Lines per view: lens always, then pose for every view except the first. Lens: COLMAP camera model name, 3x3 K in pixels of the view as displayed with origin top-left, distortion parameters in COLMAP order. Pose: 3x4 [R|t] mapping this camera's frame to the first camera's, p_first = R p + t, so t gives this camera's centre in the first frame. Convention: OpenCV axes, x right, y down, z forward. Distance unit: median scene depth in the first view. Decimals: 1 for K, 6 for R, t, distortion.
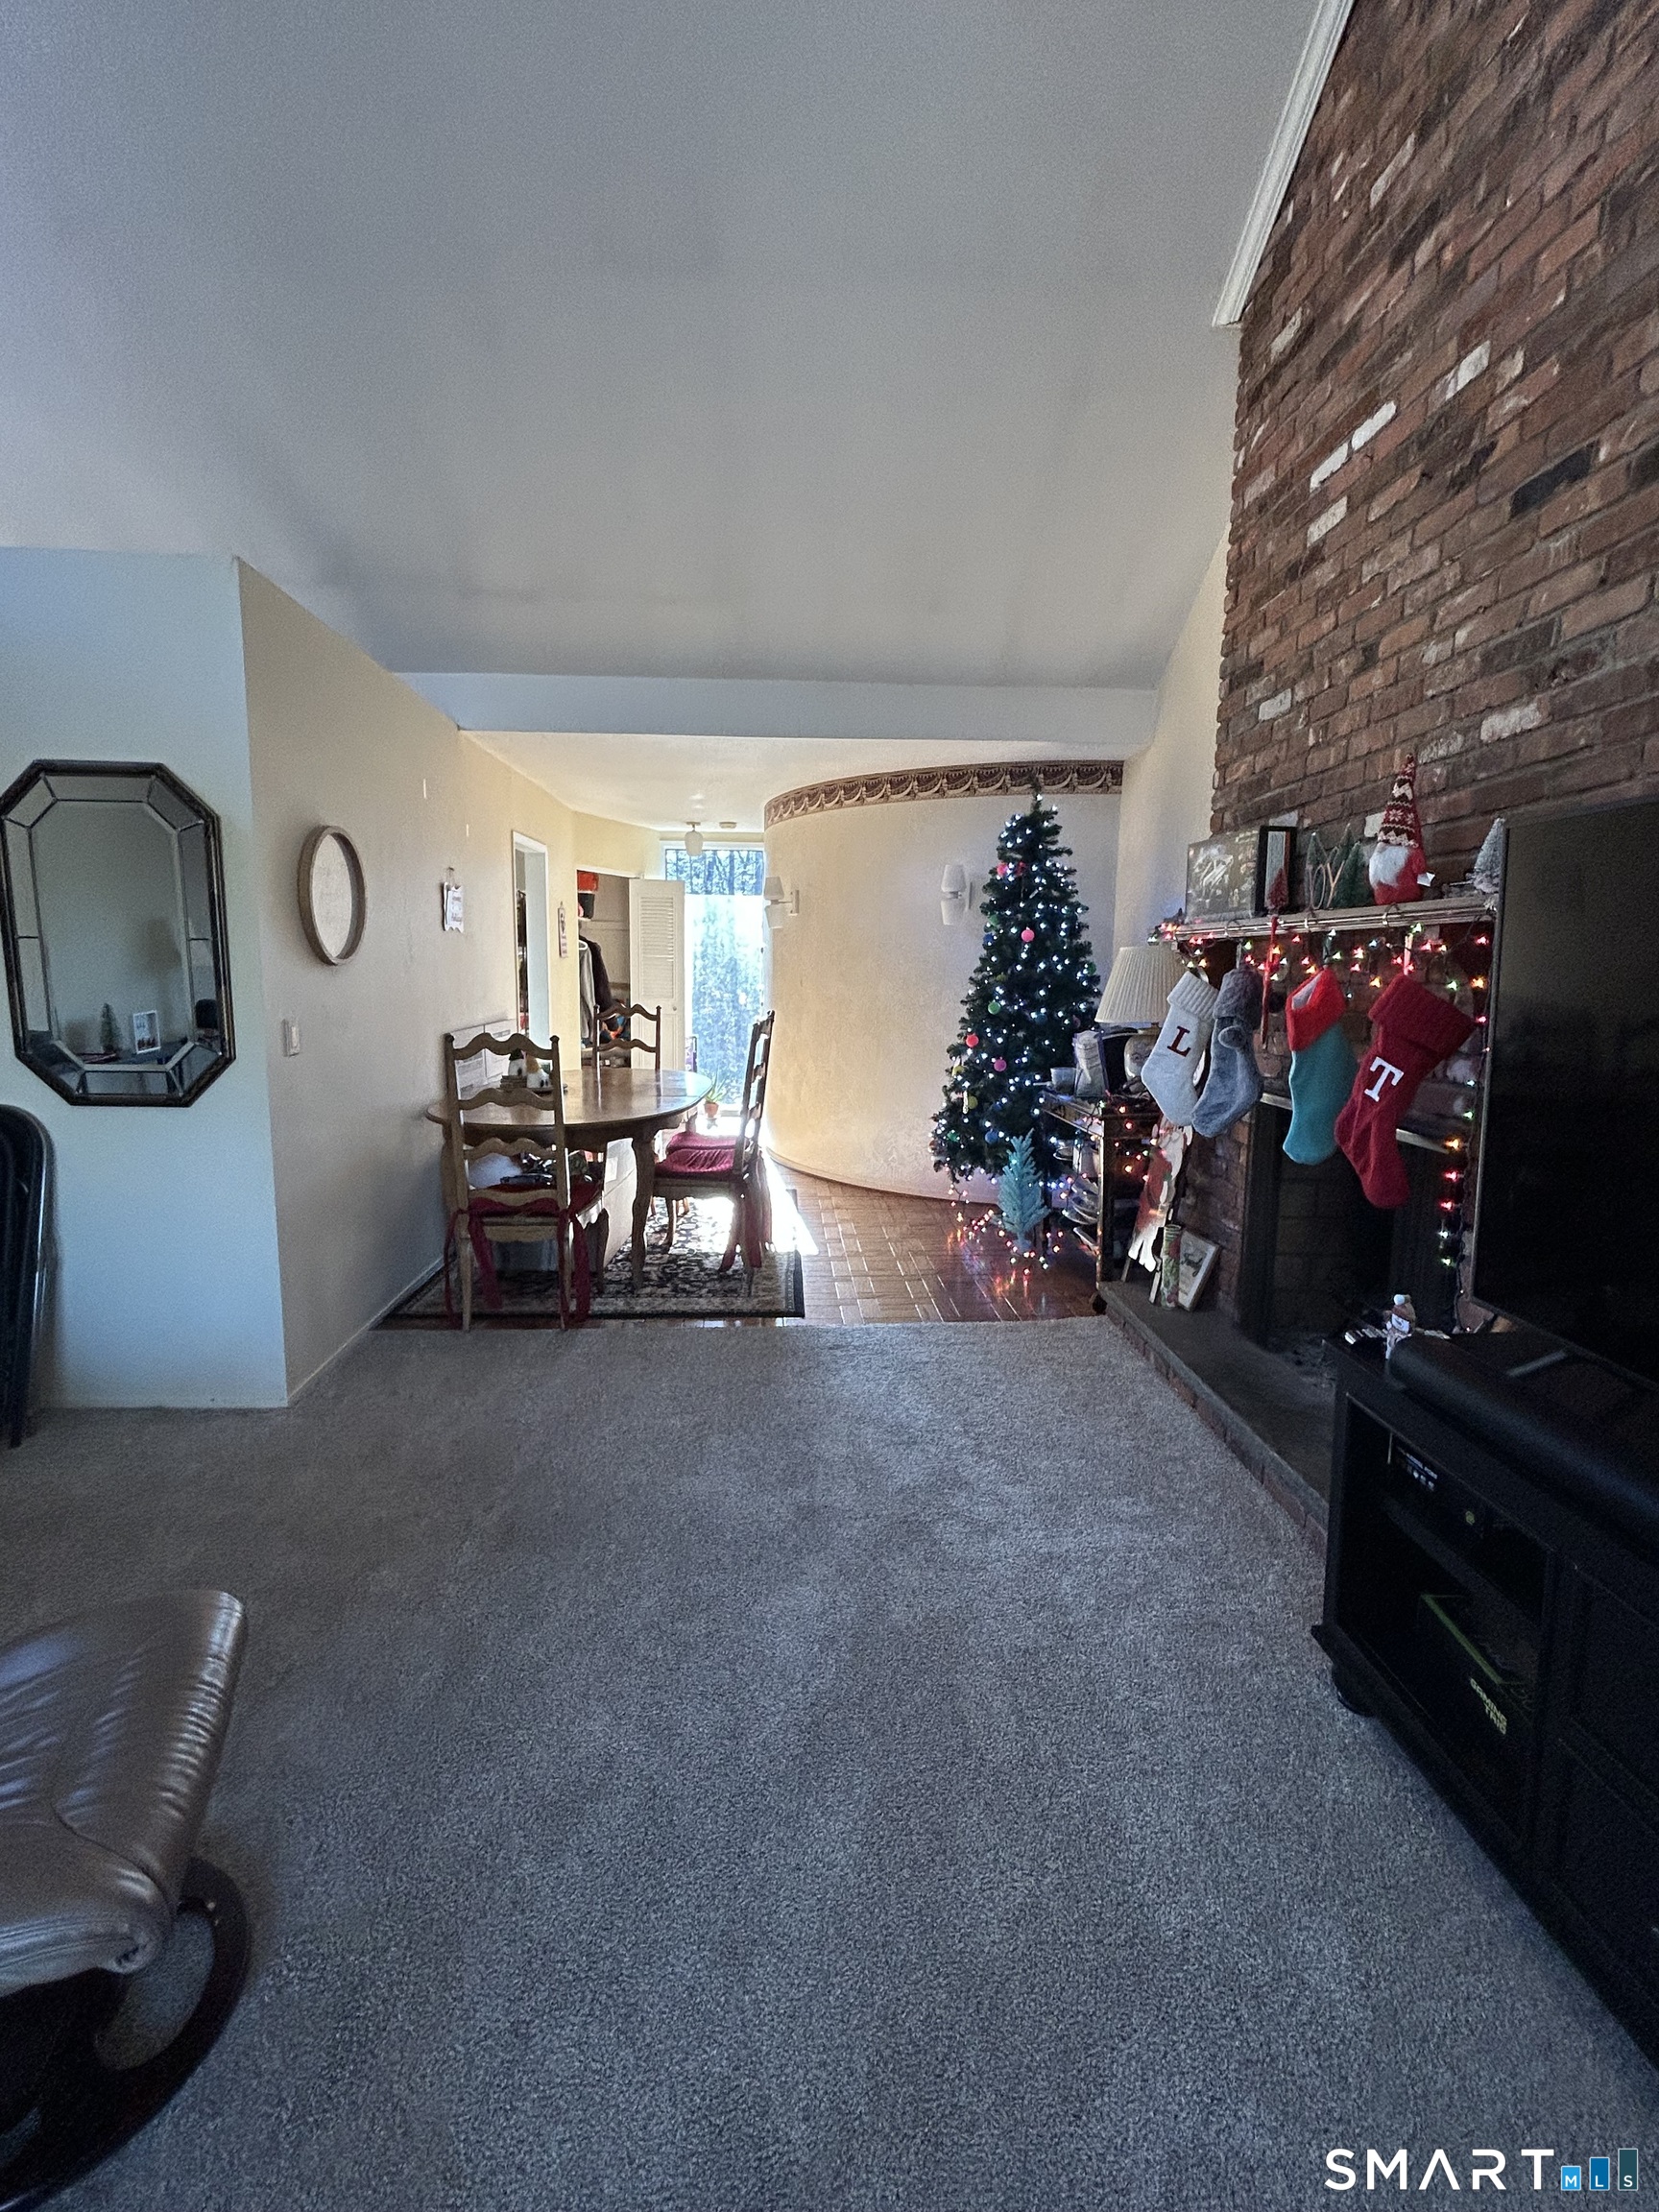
lens RADIAL K [[1008.6, 0, 829.5], [0, 1008.6, 1106.0], [0, 0, 1]] dist [-0.004436, -0.000666]
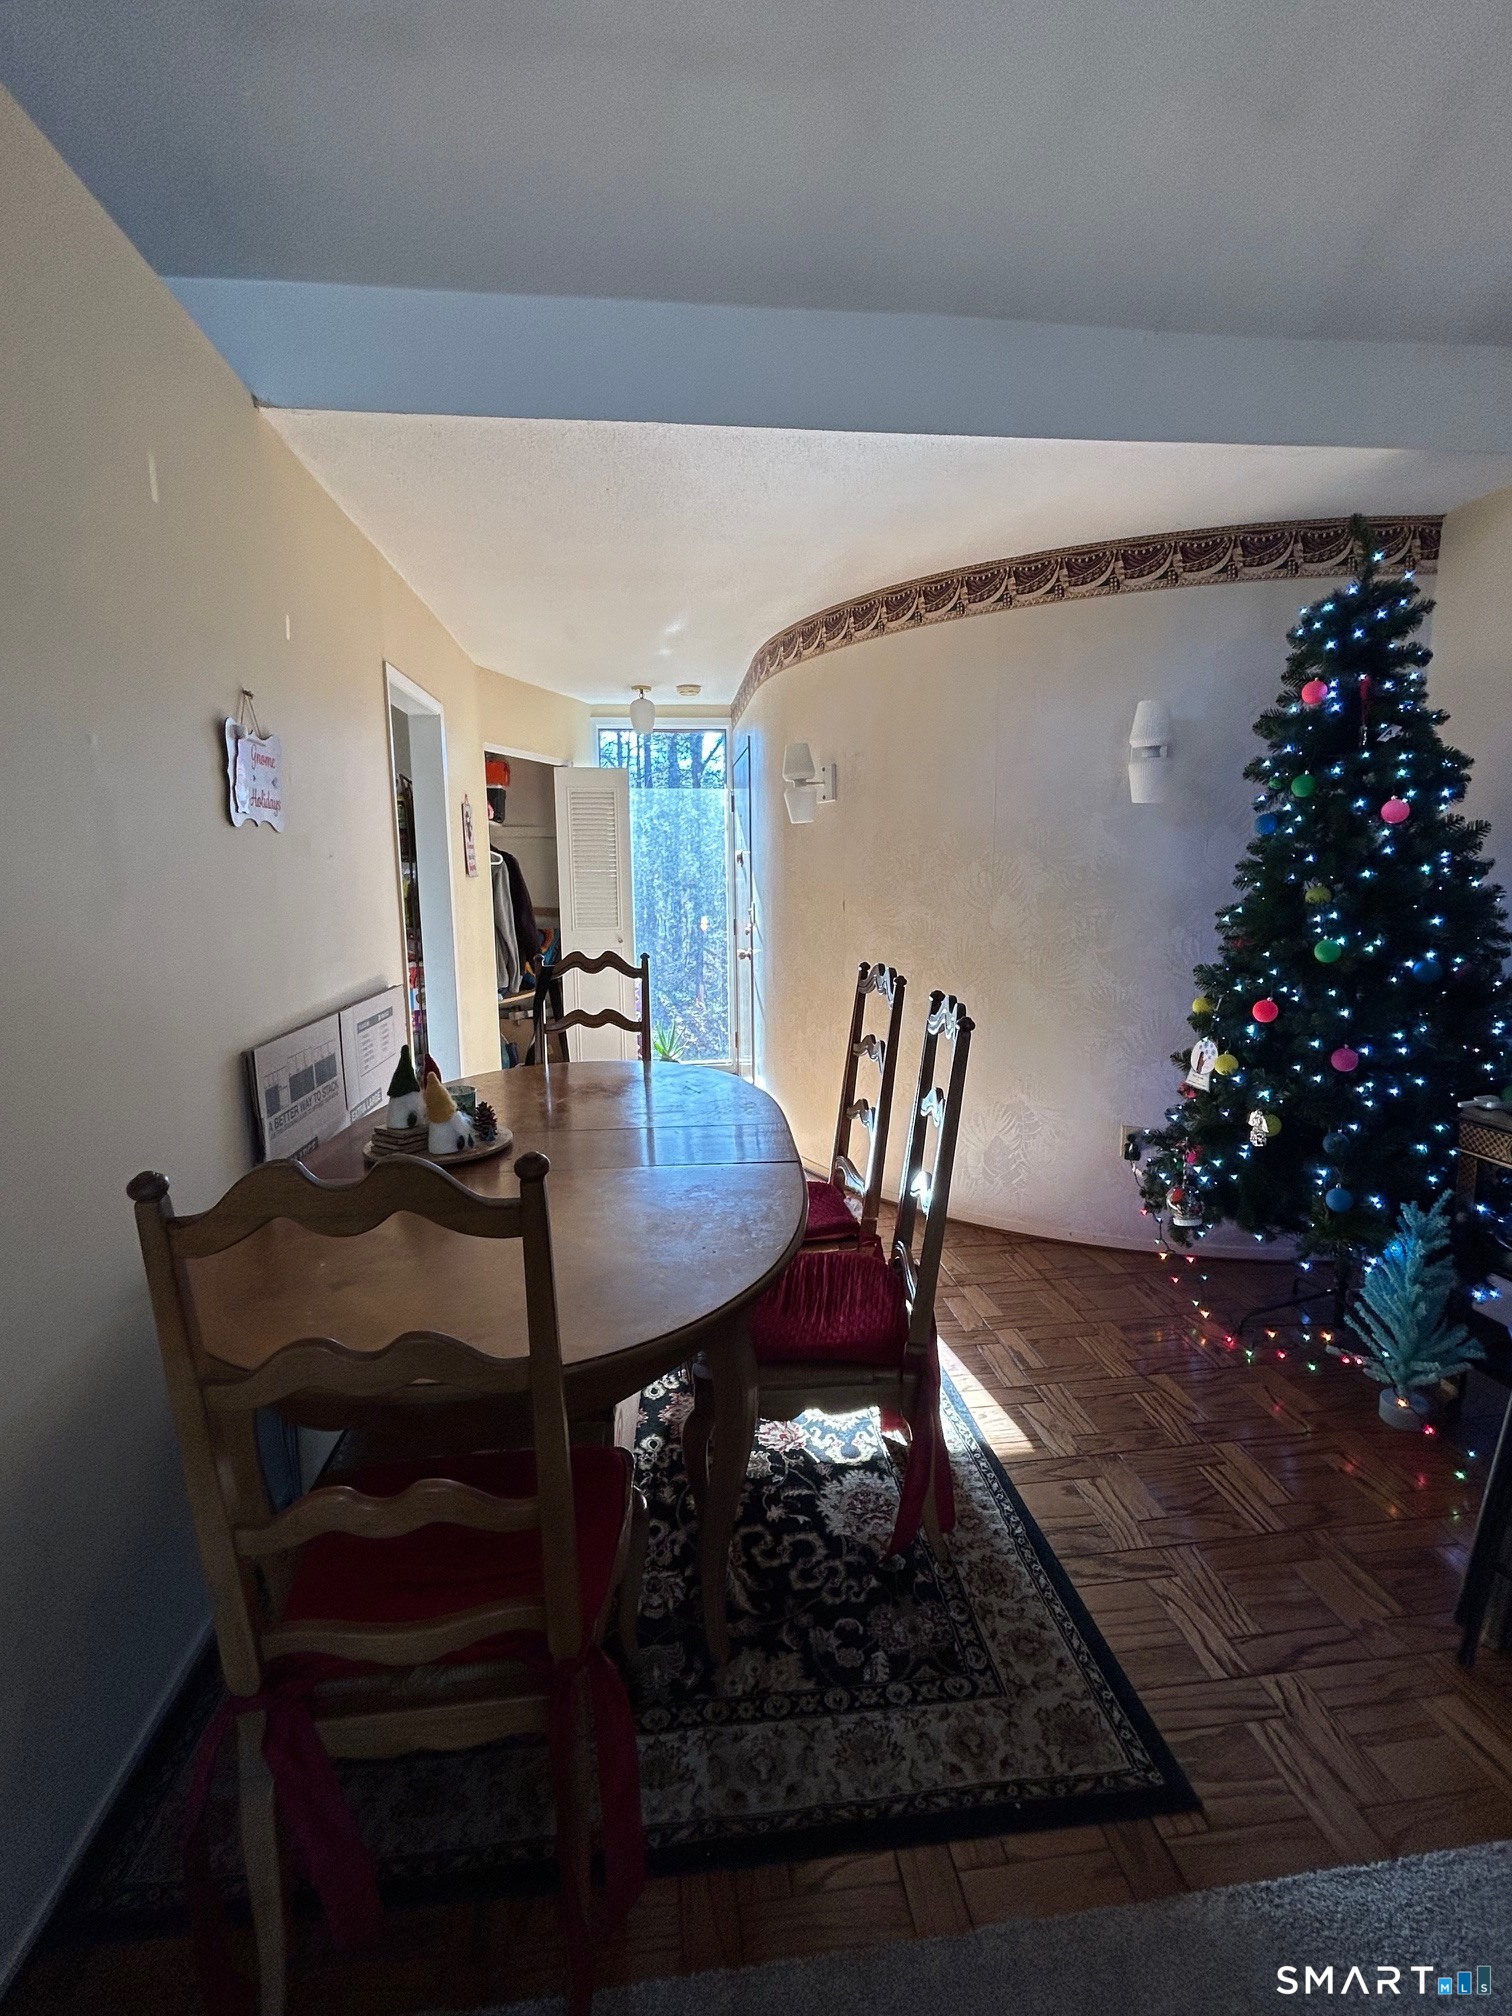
lens RADIAL K [[919.2, 0, 756.0], [0, 919.2, 1008.0], [0, 0, 1]] dist [-0.004436, -0.000666]
pose [[0.997720, -0.035327, 0.057500, -0.156741], [0.034991, 0.999364, 0.006846, -0.078642], [-0.057705, -0.004819, 0.998322, 0.519045]]
